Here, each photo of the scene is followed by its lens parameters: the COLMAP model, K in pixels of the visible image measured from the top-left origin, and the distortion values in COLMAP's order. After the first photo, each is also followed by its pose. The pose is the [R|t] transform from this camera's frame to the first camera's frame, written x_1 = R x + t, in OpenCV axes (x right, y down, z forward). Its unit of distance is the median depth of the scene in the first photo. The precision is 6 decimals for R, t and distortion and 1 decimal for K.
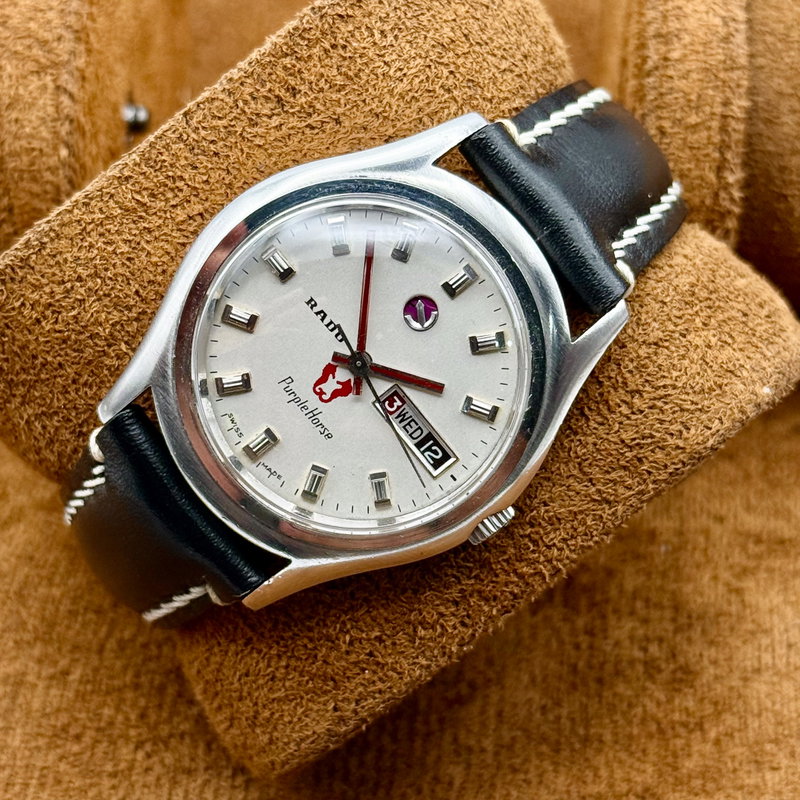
lens RADIAL K [[2341.3, 0, 384.1], [0, 2341.3, 400.5], [0, 0, 1]] dist [0.204063, 1.071909]
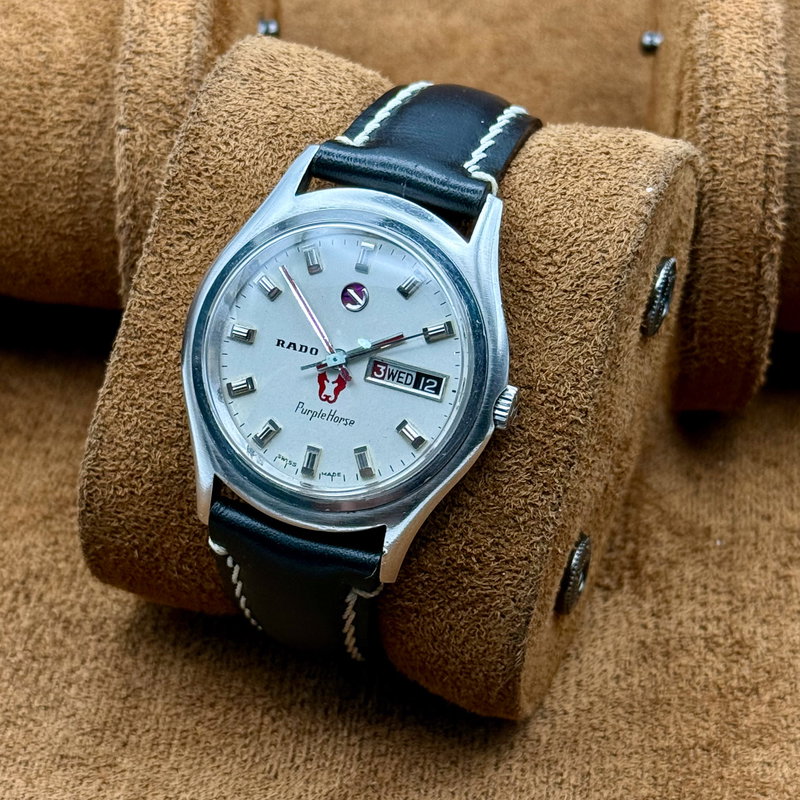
lens RADIAL K [[2341.3, 0, 384.1], [0, 2341.3, 400.5], [0, 0, 1]] dist [0.204063, 1.071909]
pose [[0.803993, -0.579929, -0.131446, 0.151592], [0.548336, 0.808567, -0.213418, 0.265839], [0.230050, 0.099510, 0.968078, -0.171214]]
